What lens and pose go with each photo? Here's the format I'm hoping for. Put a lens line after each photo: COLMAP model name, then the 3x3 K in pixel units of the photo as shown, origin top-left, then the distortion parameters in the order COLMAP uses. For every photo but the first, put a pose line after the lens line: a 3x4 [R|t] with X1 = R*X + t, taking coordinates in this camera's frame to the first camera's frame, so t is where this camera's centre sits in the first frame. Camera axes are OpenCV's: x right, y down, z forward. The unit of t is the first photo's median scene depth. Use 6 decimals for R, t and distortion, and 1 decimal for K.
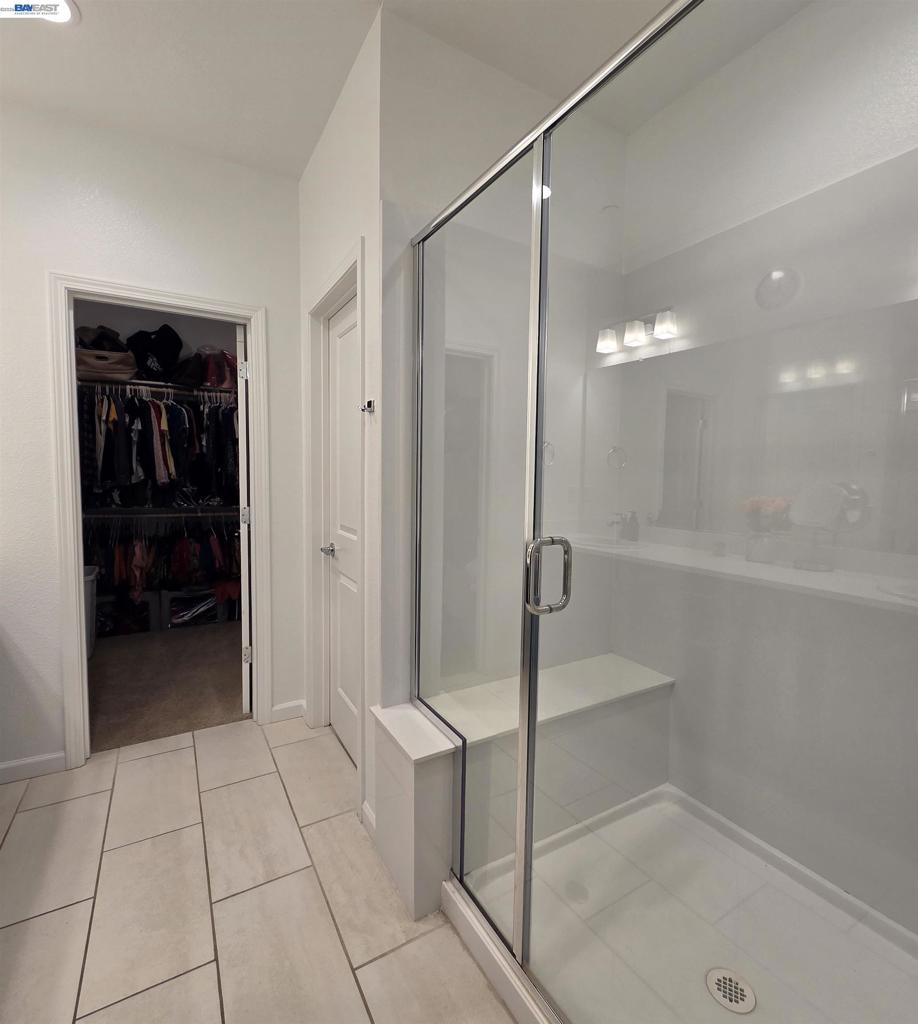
lens RADIAL K [[503.9, 0, 461.9], [0, 503.9, 504.4], [0, 0, 1]] dist [0.005365, -0.003086]
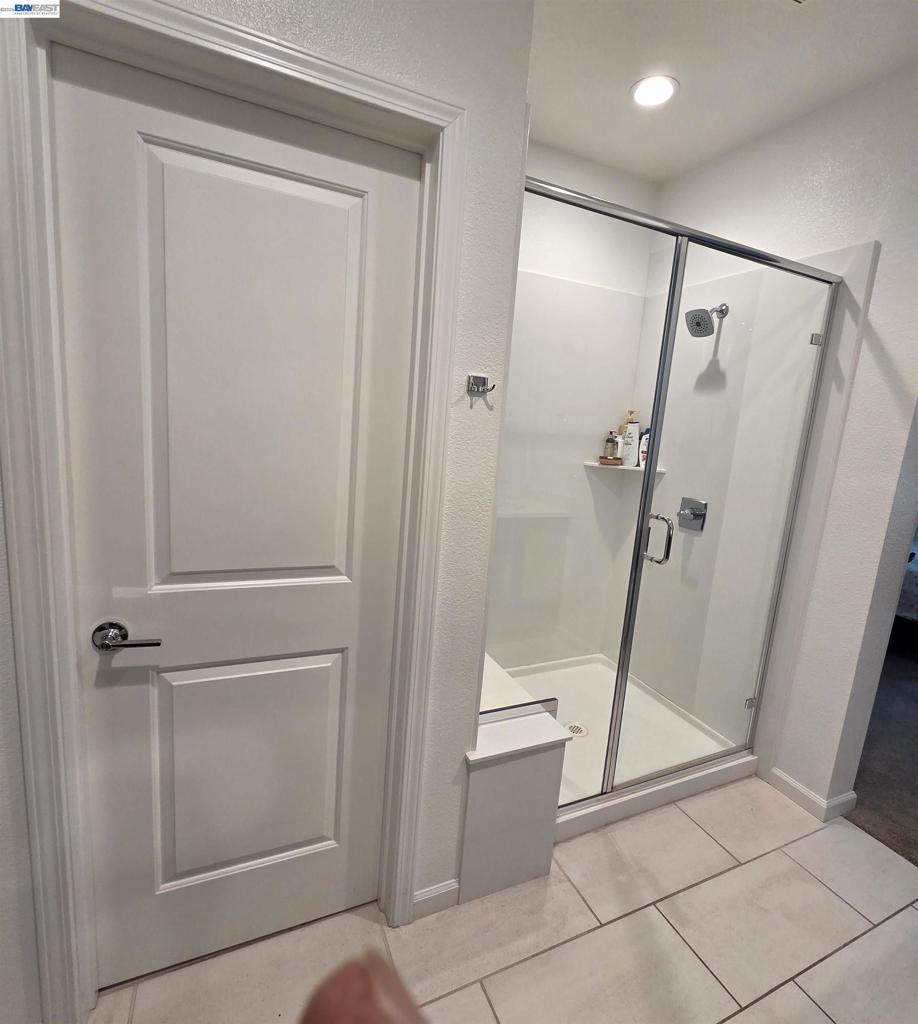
lens RADIAL K [[503.9, 0, 453.8], [0, 503.9, 505.9], [0, 0, 1]] dist [0.005365, -0.003086]
pose [[0.109926, -0.173056, 0.978758, -0.411485], [-0.007816, 0.984545, 0.174957, -0.066132], [-0.993909, -0.026882, 0.106874, 0.426432]]
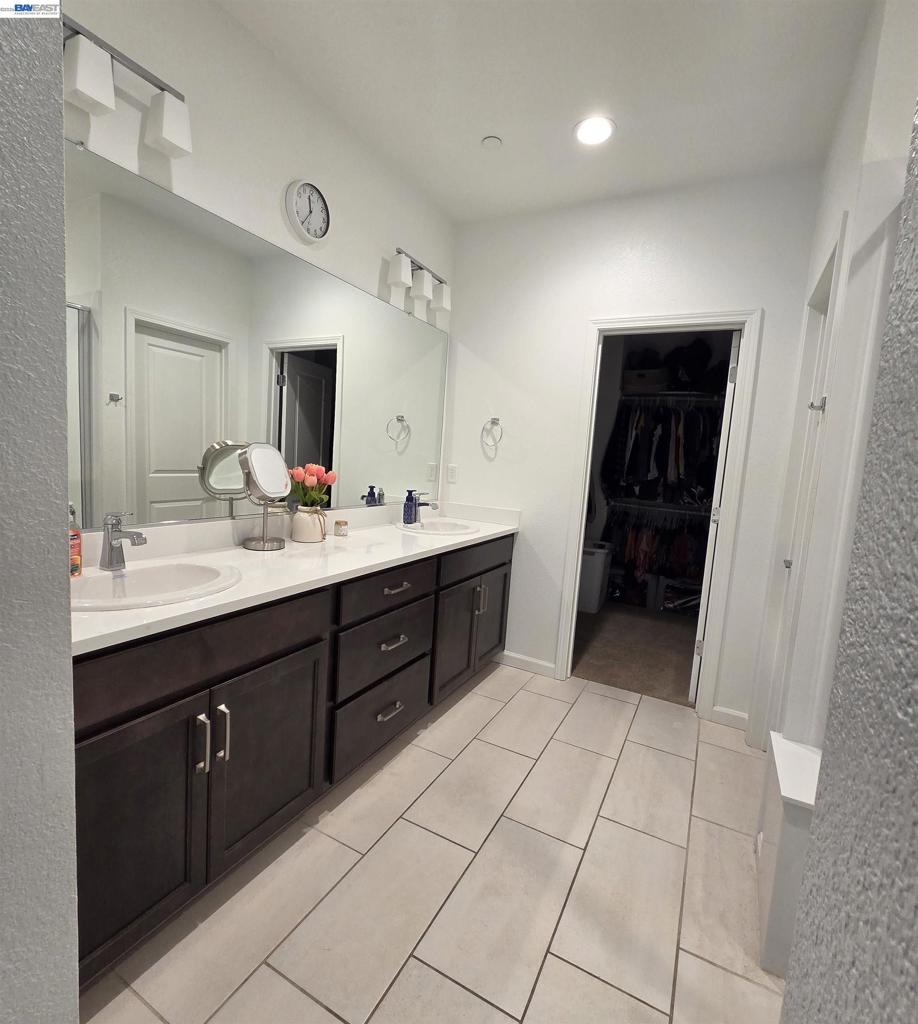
lens RADIAL K [[503.9, 0, 454.4], [0, 503.9, 506.5], [0, 0, 1]] dist [0.005365, -0.003086]
pose [[0.521682, 0.110384, -0.845969, 0.113082], [-0.114299, 0.991698, 0.058914, 0.002262], [0.845449, 0.065959, 0.529967, -0.002904]]
